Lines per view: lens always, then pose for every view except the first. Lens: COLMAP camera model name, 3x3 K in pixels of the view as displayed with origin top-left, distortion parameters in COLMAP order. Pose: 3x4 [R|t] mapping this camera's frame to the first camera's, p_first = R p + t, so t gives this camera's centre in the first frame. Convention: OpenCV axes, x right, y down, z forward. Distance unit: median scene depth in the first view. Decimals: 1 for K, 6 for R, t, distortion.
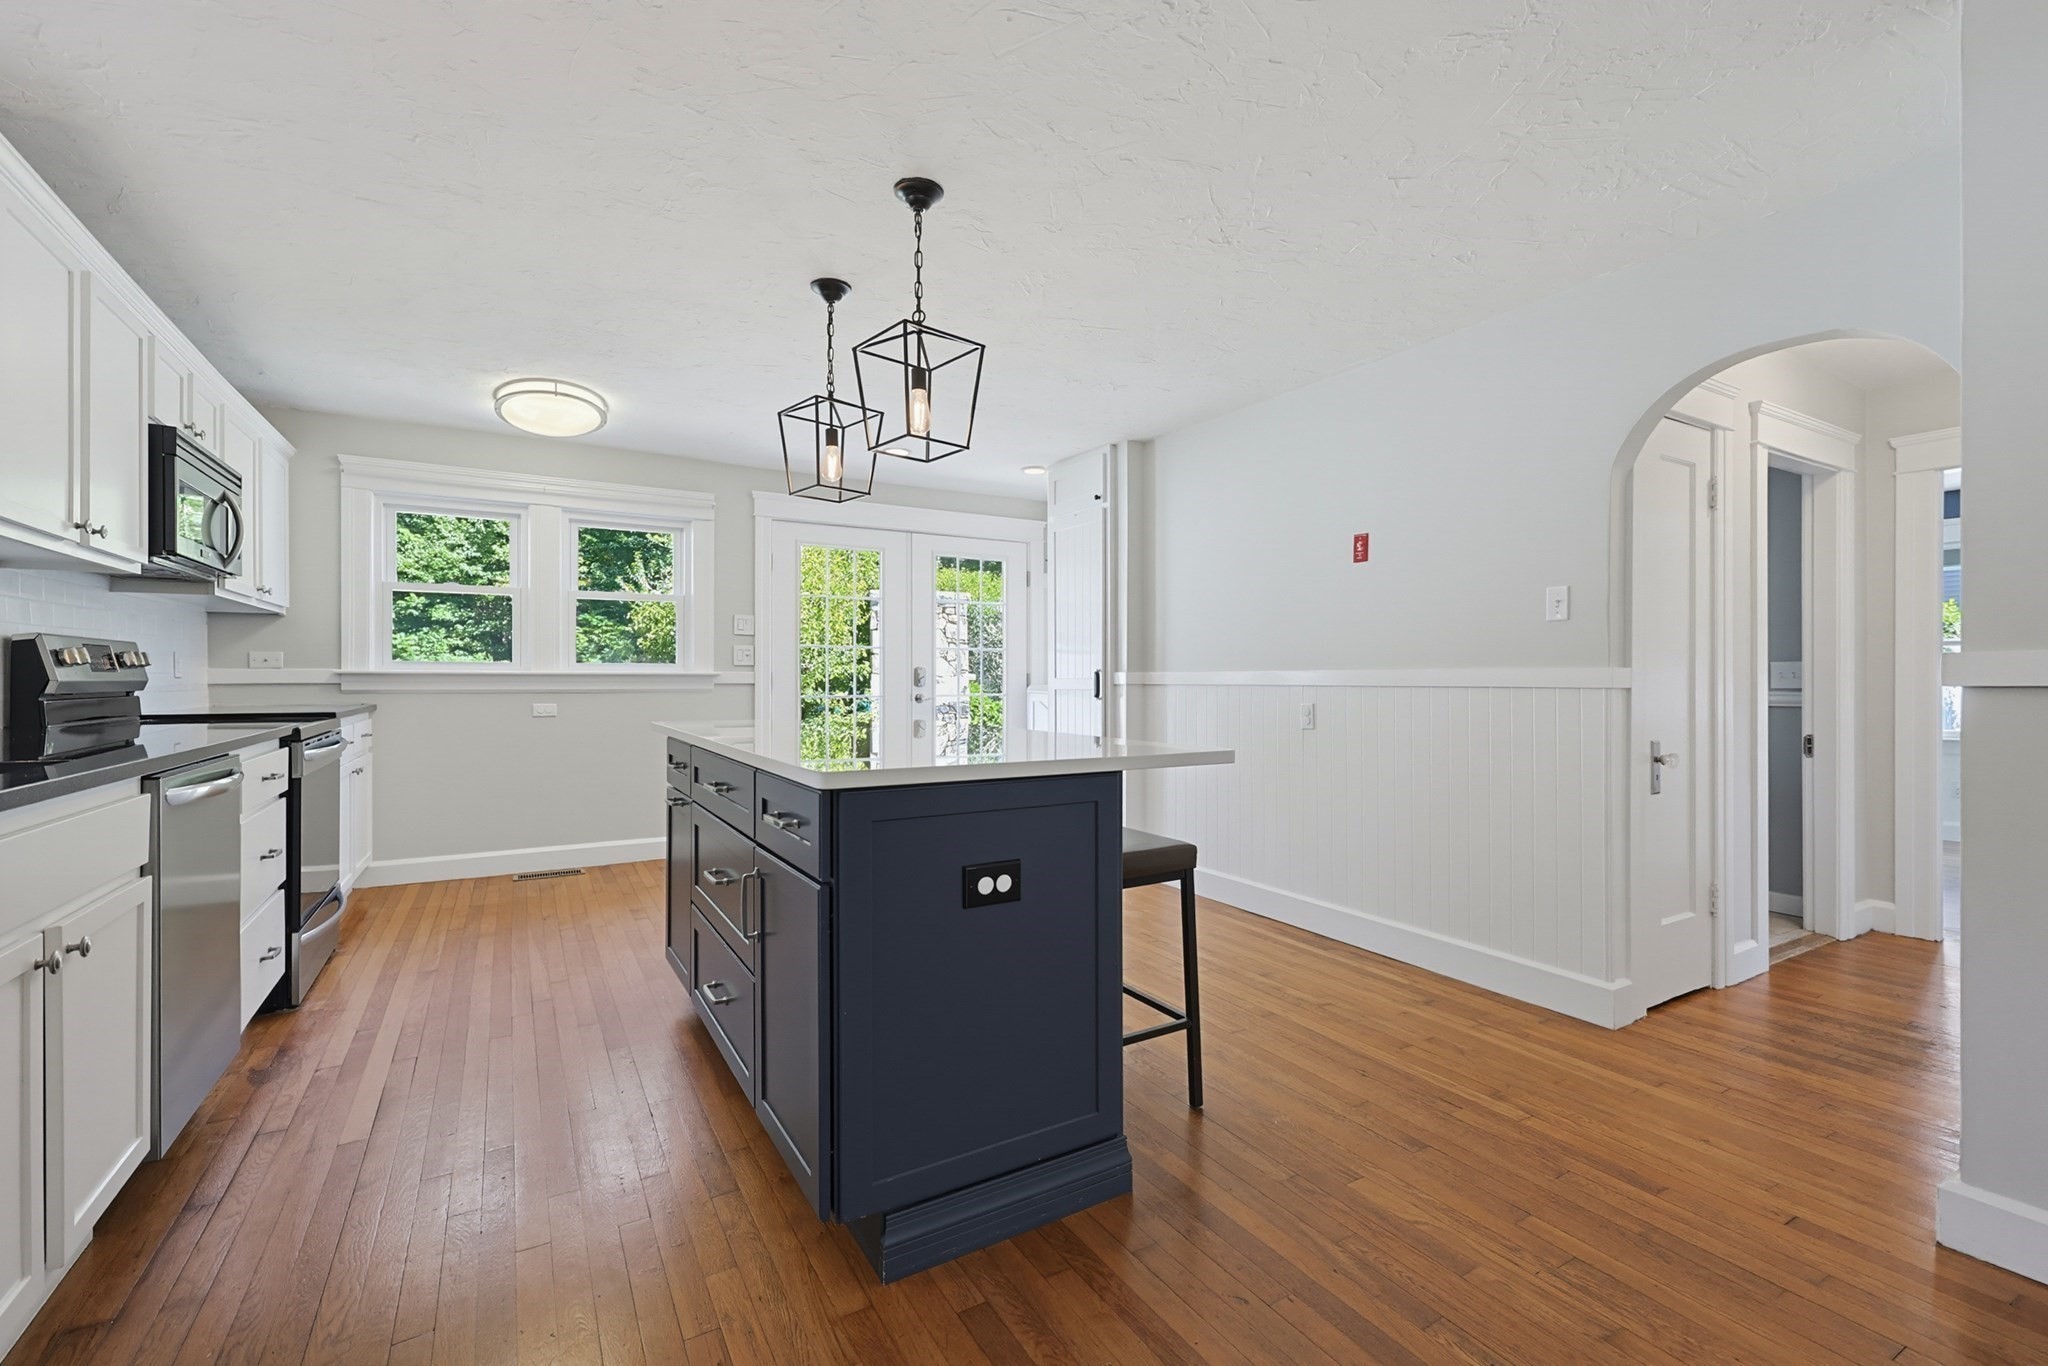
lens RADIAL K [[864.9, 0, 1018.4], [0, 864.9, 676.6], [0, 0, 1]] dist [0.002063, 0.000270]
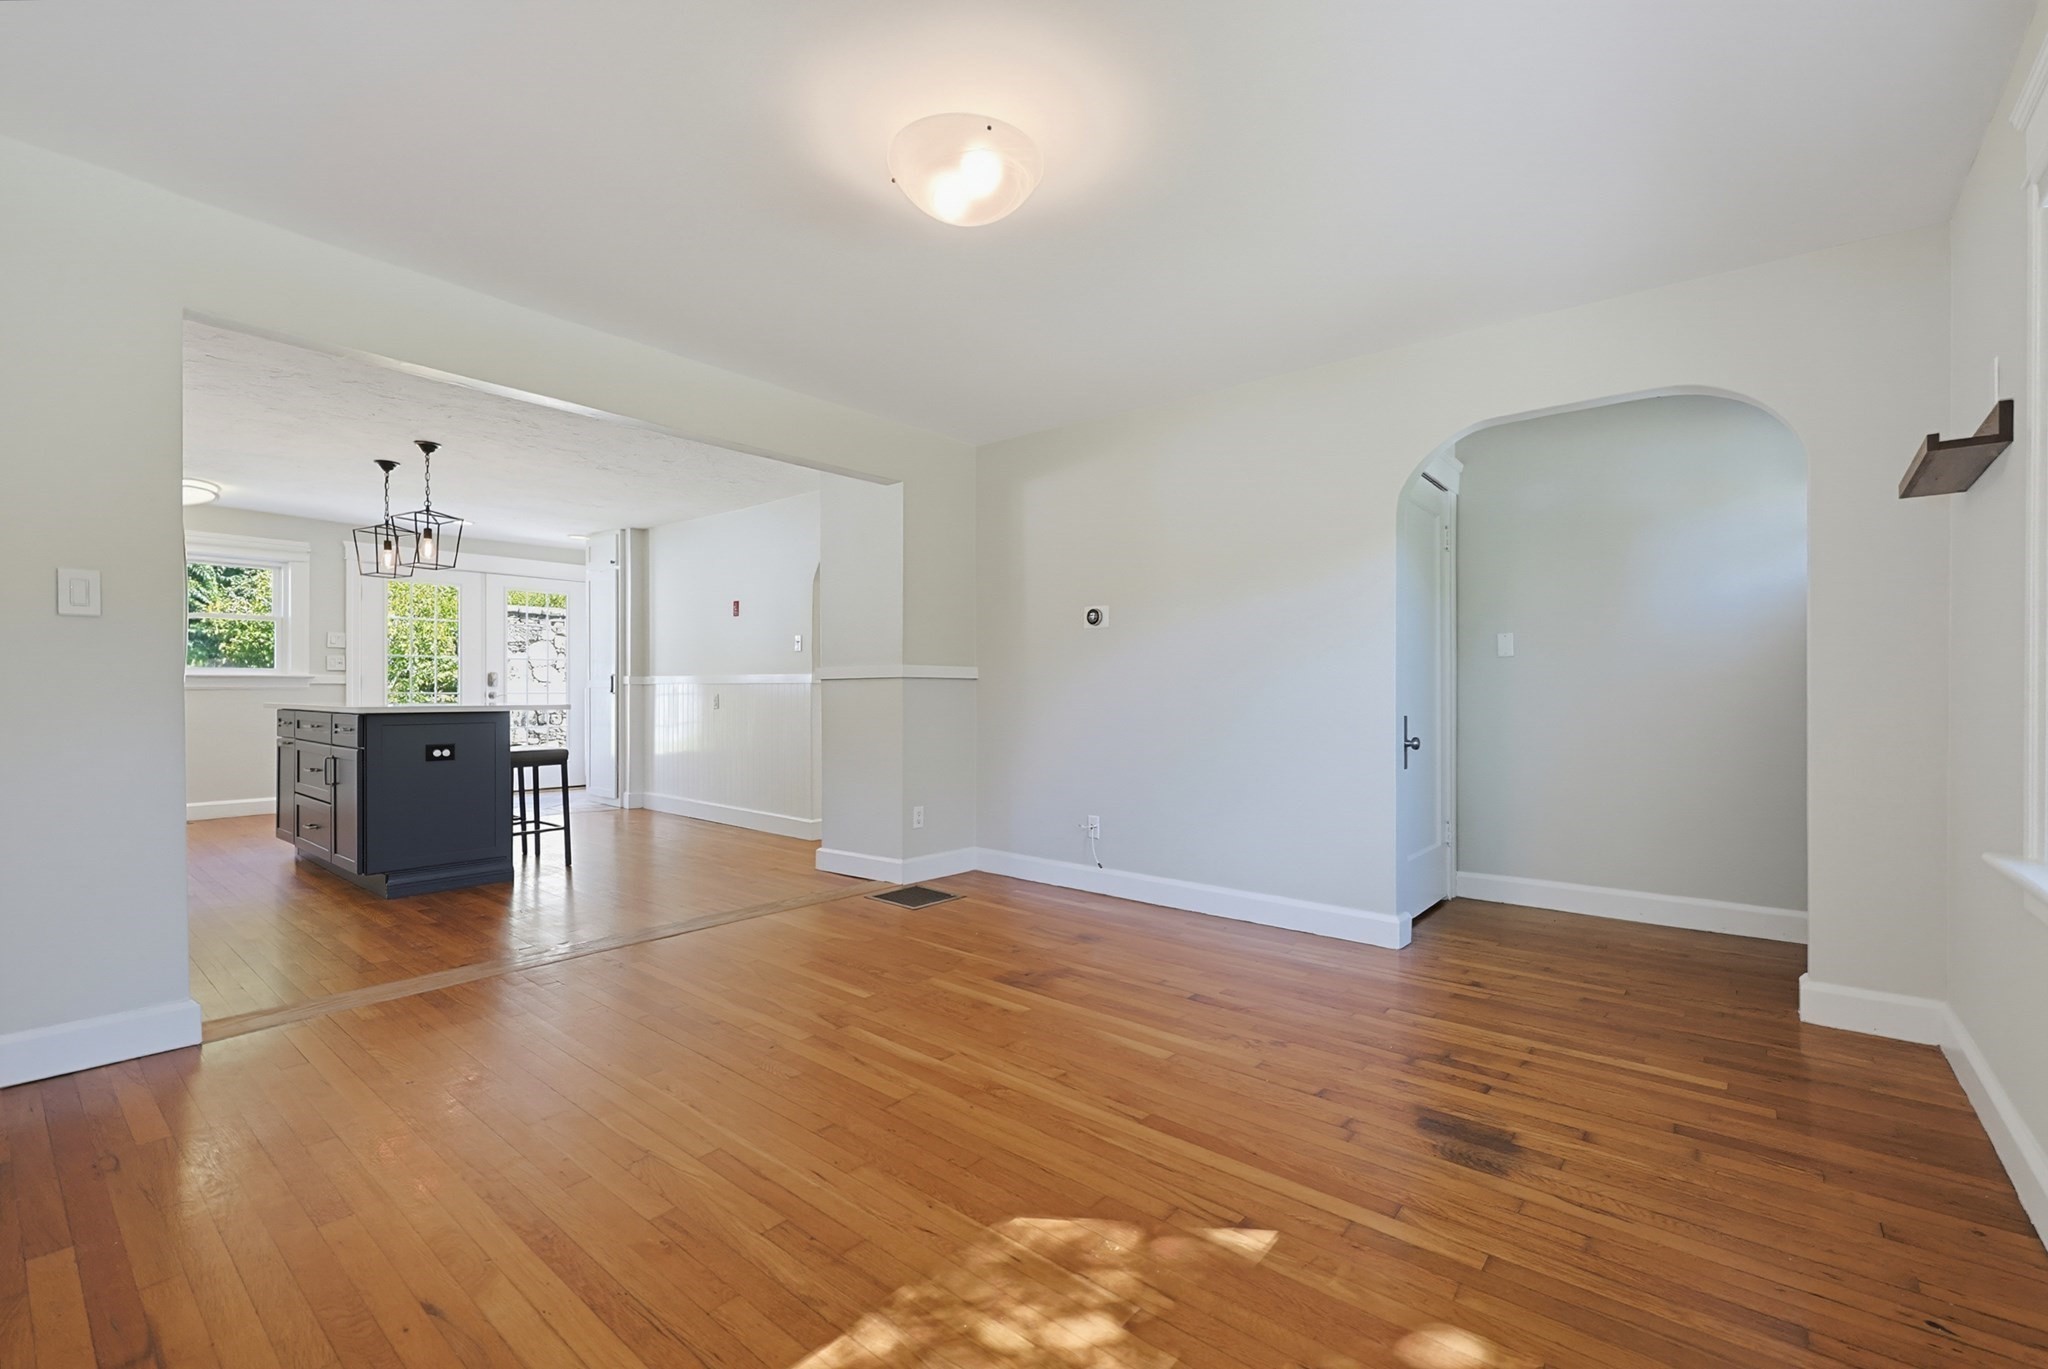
lens RADIAL K [[886.0, 0, 1014.6], [0, 886.0, 688.5], [0, 0, 1]] dist [0.001540, 0.000574]
pose [[0.944488, 0.004505, 0.328514, 0.298146], [-0.004523, 0.999990, -0.000710, 0.017724], [-0.328513, -0.000815, 0.944499, -0.854925]]
